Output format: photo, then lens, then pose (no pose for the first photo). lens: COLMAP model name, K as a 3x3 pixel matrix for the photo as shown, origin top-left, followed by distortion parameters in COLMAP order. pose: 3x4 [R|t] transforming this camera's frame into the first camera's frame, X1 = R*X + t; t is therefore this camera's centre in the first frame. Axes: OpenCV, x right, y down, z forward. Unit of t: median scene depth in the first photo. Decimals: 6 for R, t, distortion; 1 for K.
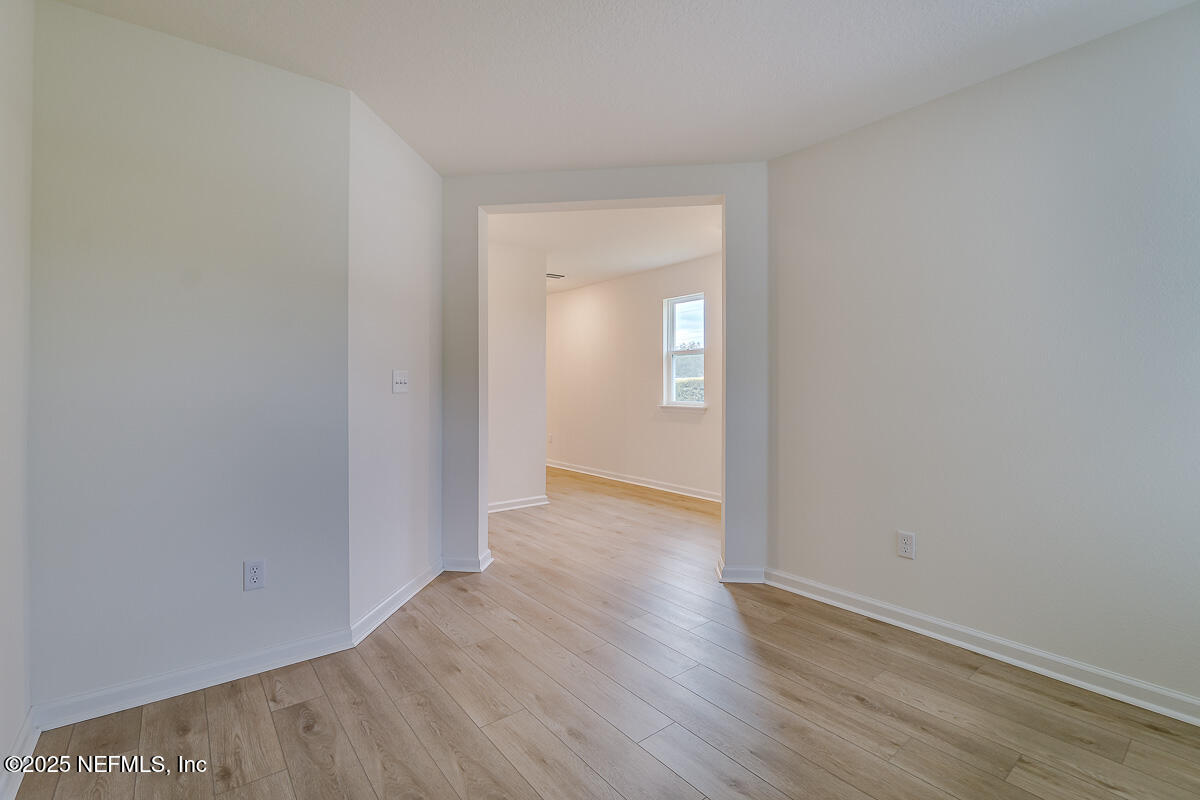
lens RADIAL K [[540.4, 0, 596.9], [0, 540.4, 396.4], [0, 0, 1]] dist [-0.016423, -0.000031]
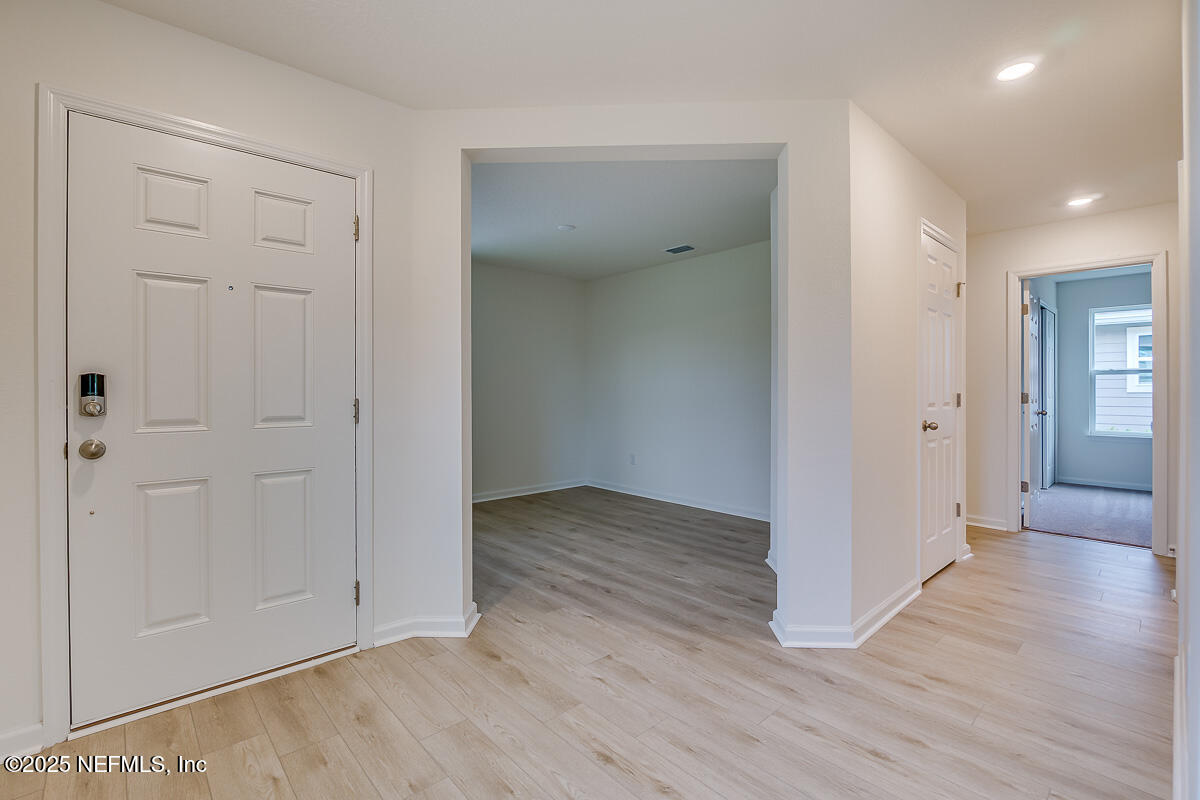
lens RADIAL K [[525.0, 0, 600.0], [0, 525.0, 400.0], [0, 0, 1]] dist [-0.014311, -0.000006]
pose [[-0.997211, 0.003668, -0.074540, 0.116566], [0.000631, 0.999170, 0.040729, -0.047020], [0.074627, 0.040568, -0.996386, 2.184638]]
